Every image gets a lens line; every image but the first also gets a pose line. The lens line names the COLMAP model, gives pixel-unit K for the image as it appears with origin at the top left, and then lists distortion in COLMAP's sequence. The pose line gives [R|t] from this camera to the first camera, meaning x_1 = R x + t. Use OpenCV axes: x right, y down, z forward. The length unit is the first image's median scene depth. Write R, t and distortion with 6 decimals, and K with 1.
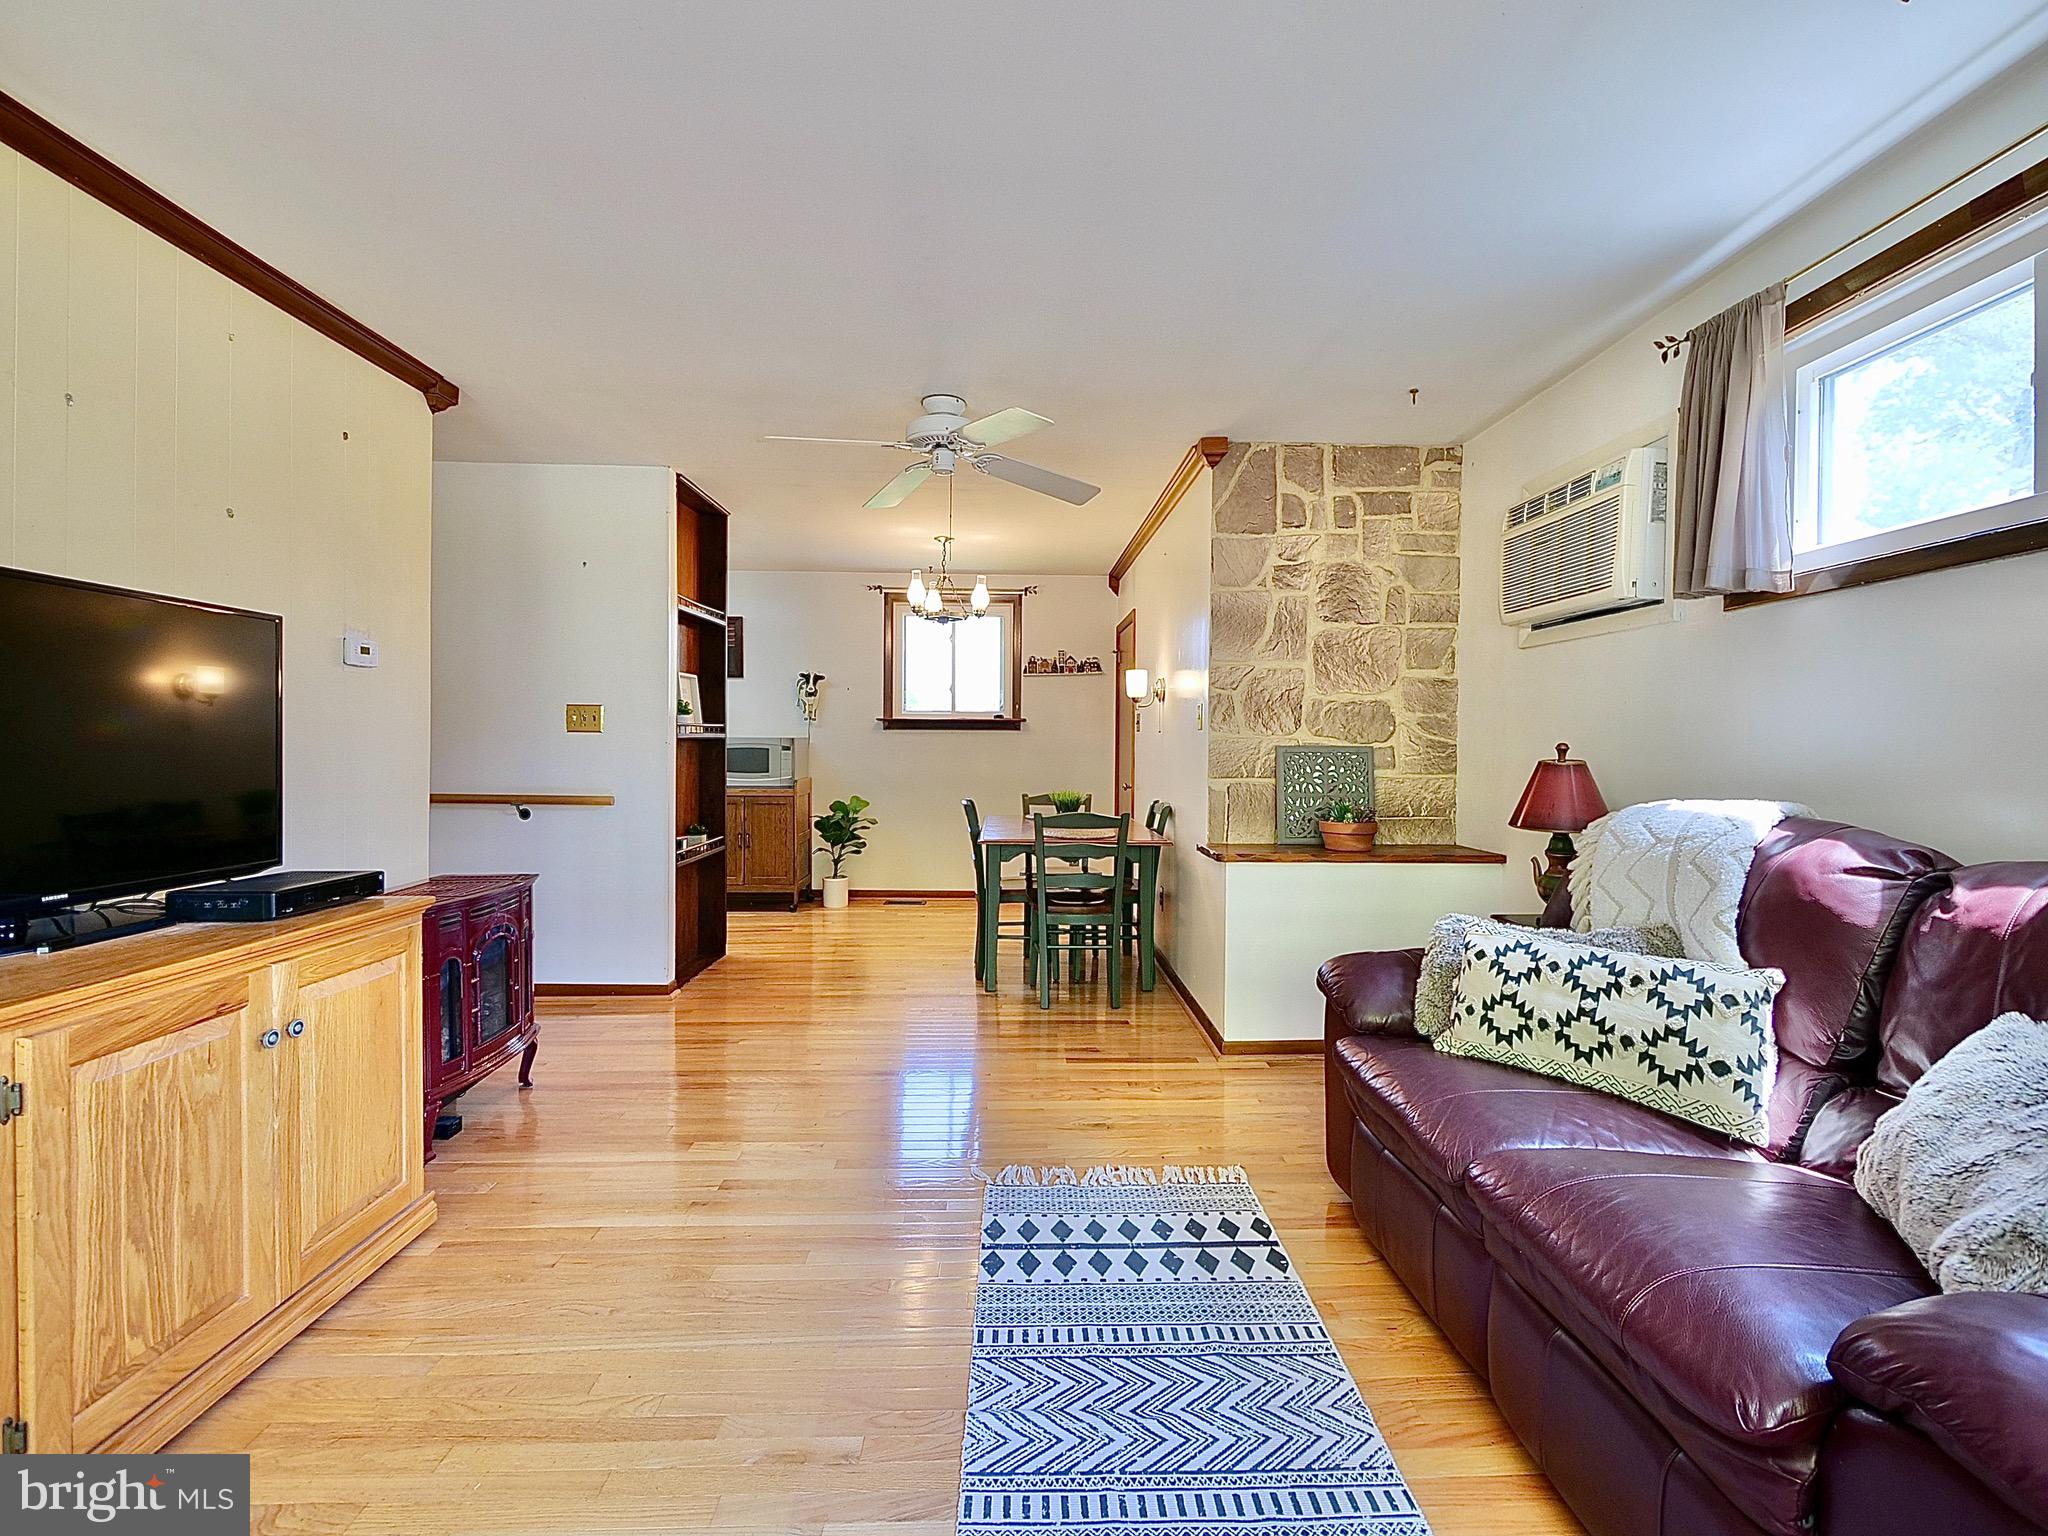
lens RADIAL K [[901.6, 0, 1037.2], [0, 901.6, 761.7], [0, 0, 1]] dist [-0.006621, -0.000195]
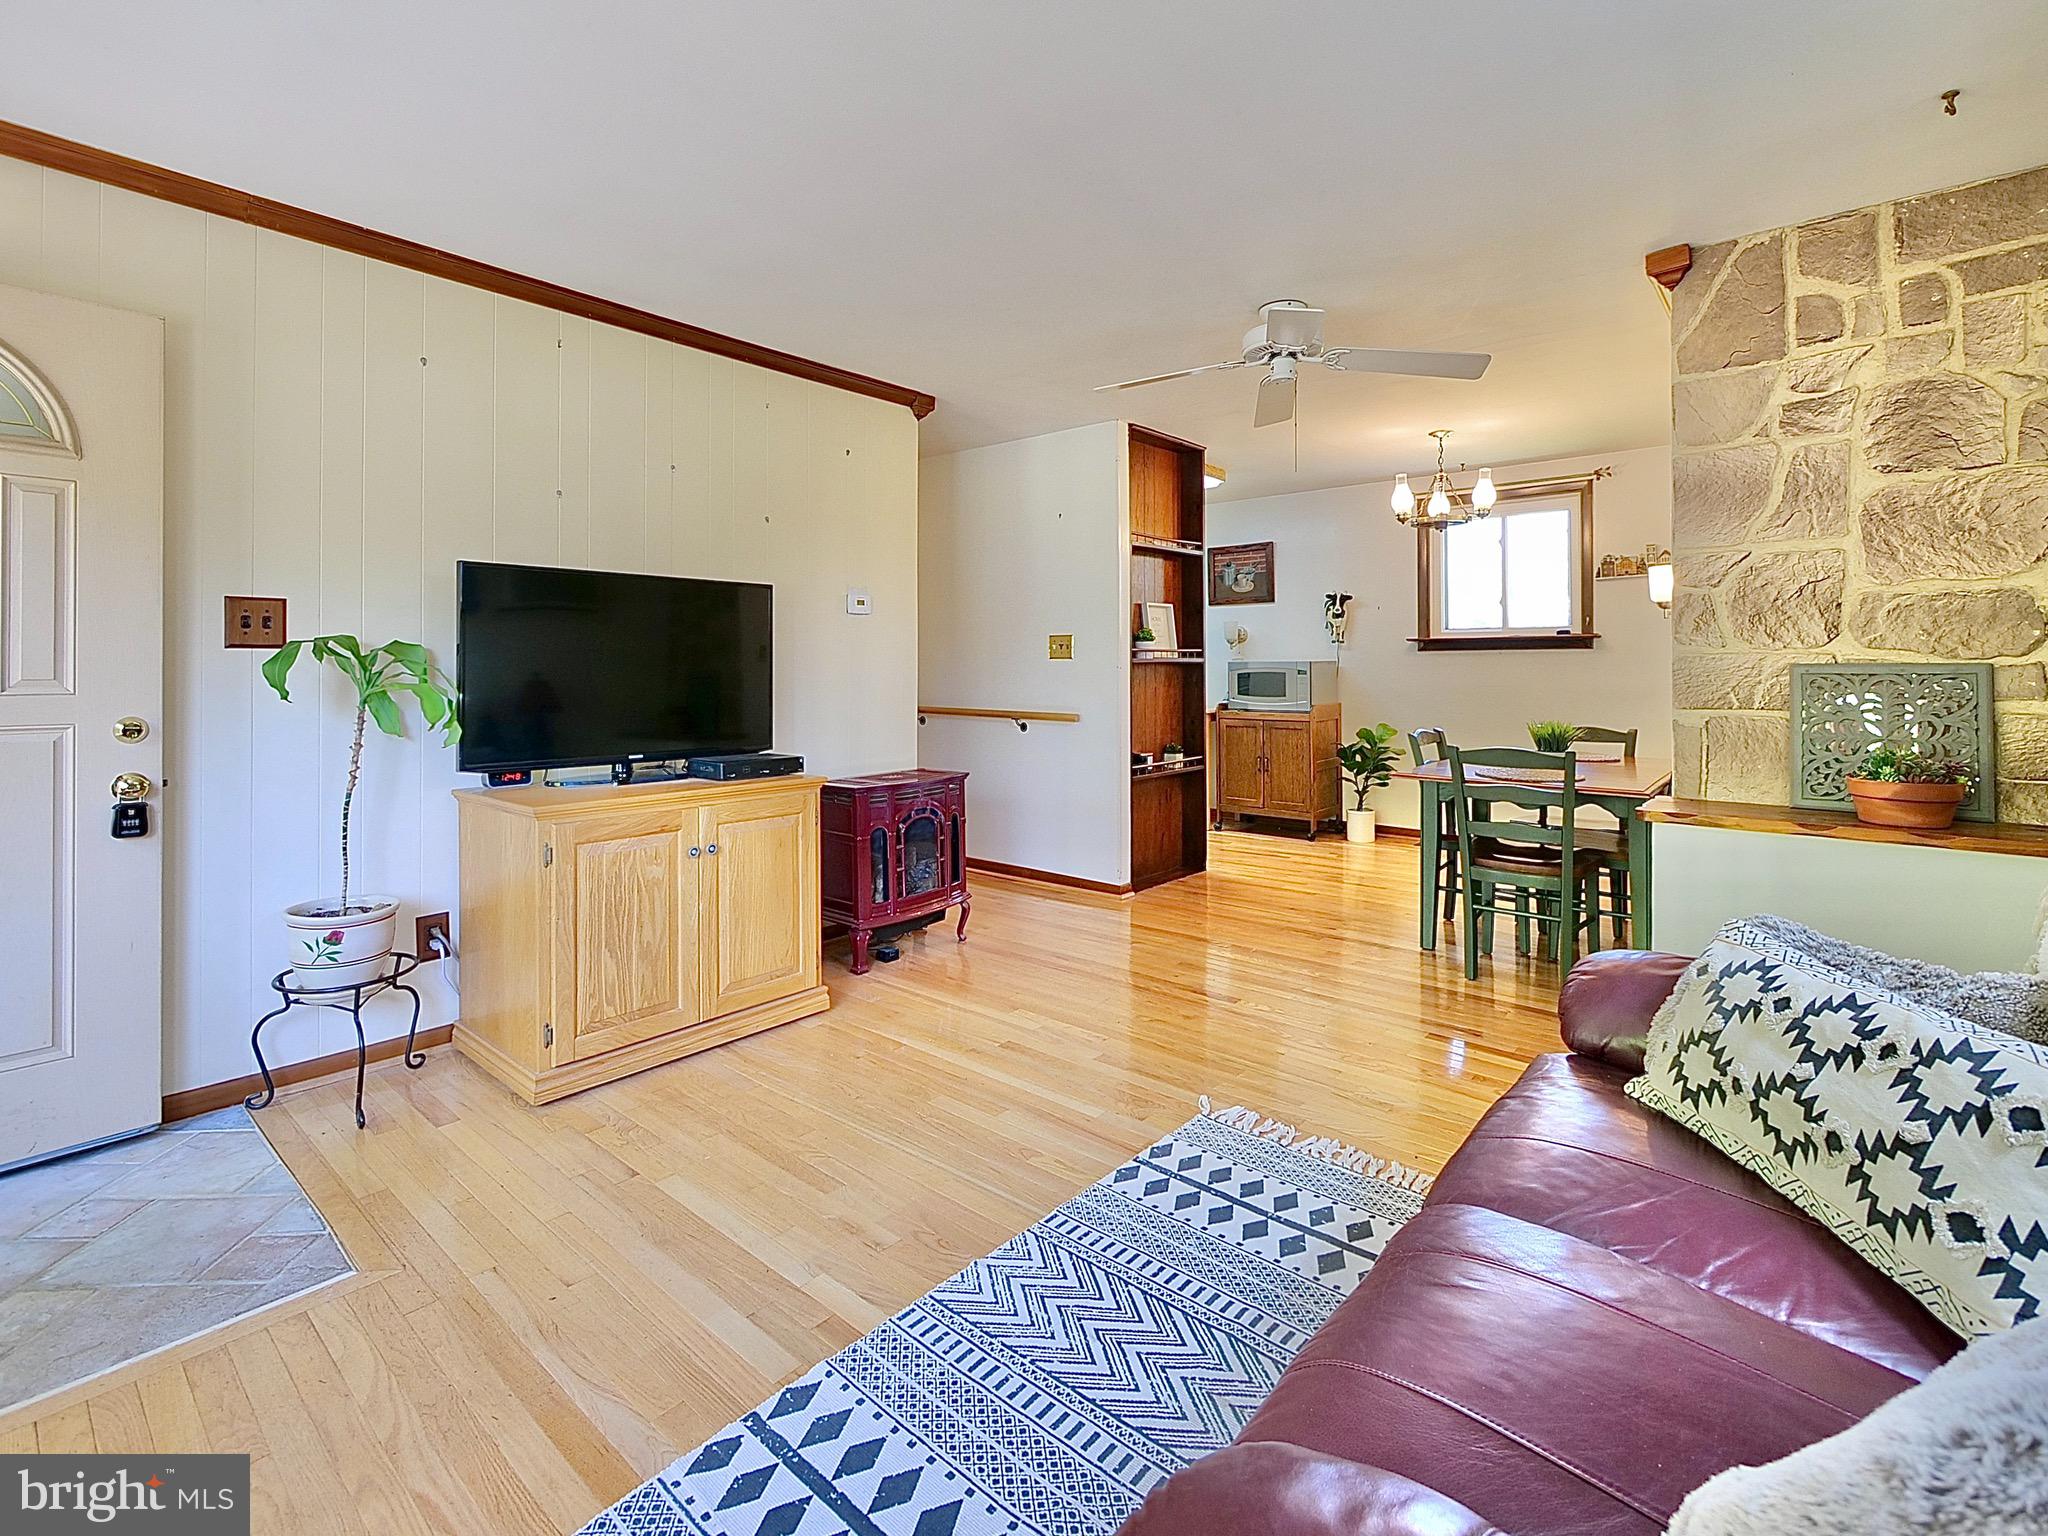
lens RADIAL K [[945.2, 0, 1026.4], [0, 945.2, 678.6], [0, 0, 1]] dist [-0.007660, -0.000609]
pose [[0.729349, -0.000470, -0.684142, 0.333047], [-0.006340, 0.999952, -0.007445, 0.002644], [0.684113, 0.009768, 0.729311, 0.076022]]
